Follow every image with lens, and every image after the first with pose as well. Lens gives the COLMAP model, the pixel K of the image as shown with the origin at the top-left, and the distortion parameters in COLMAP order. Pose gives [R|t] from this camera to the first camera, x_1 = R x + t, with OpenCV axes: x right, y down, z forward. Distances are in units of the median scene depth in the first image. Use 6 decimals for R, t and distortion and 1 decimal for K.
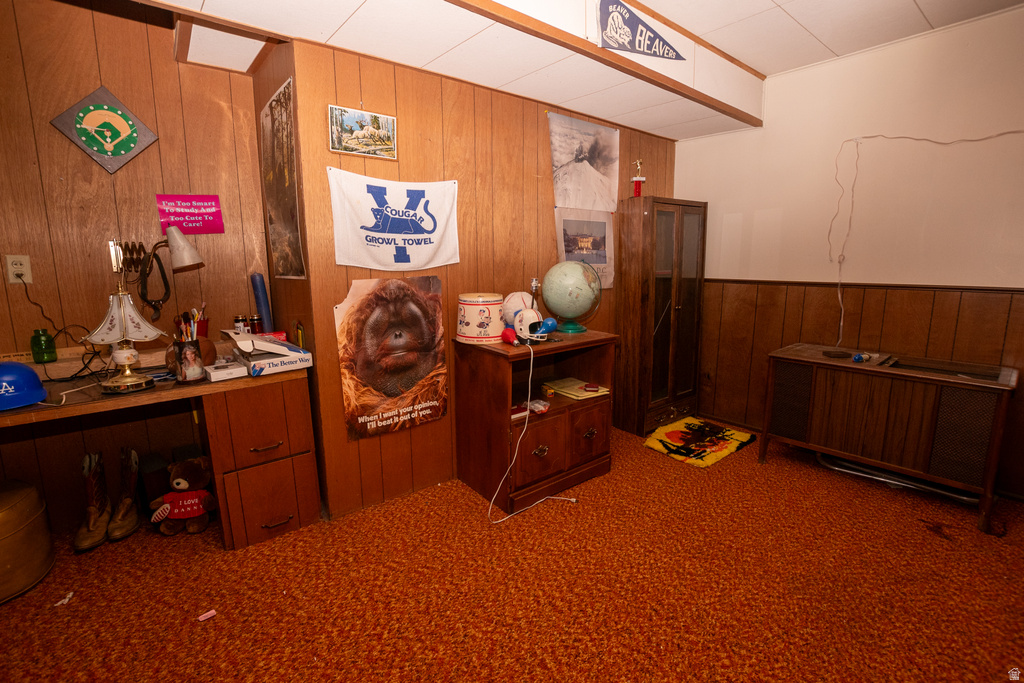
lens RADIAL K [[459.6, 0, 517.9], [0, 459.6, 340.6], [0, 0, 1]] dist [-0.036943, 0.006316]
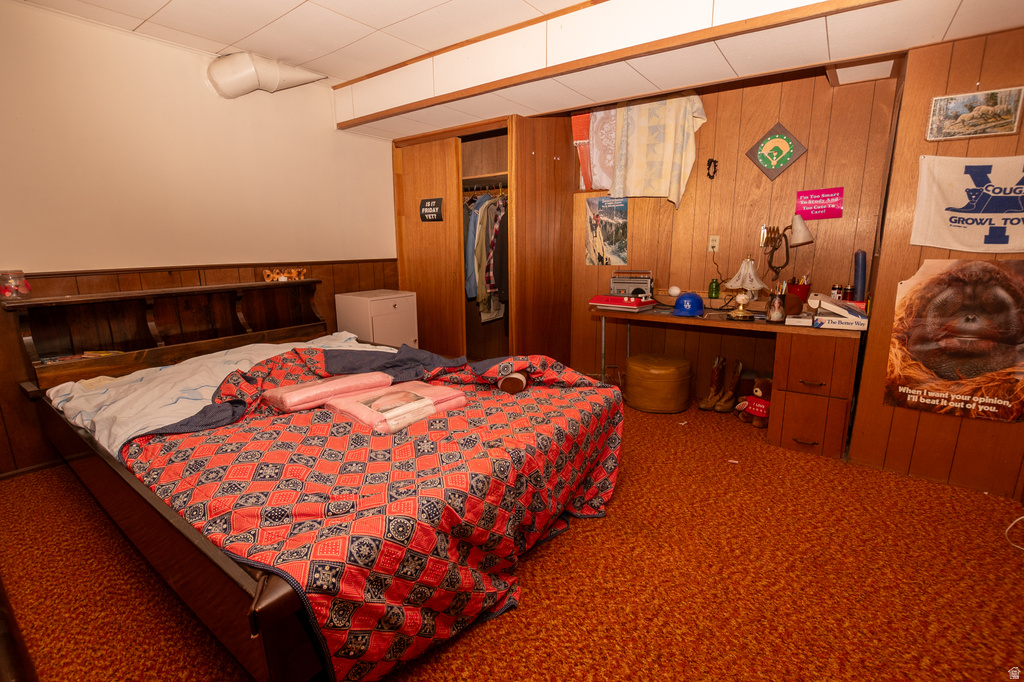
lens RADIAL K [[459.6, 0, 517.9], [0, 459.6, 340.1], [0, 0, 1]] dist [-0.036943, 0.006316]
pose [[0.249348, 0.205027, -0.946462, 0.423412], [-0.161199, 0.972484, 0.168195, 0.028898], [0.954903, 0.110629, 0.275537, -0.176821]]
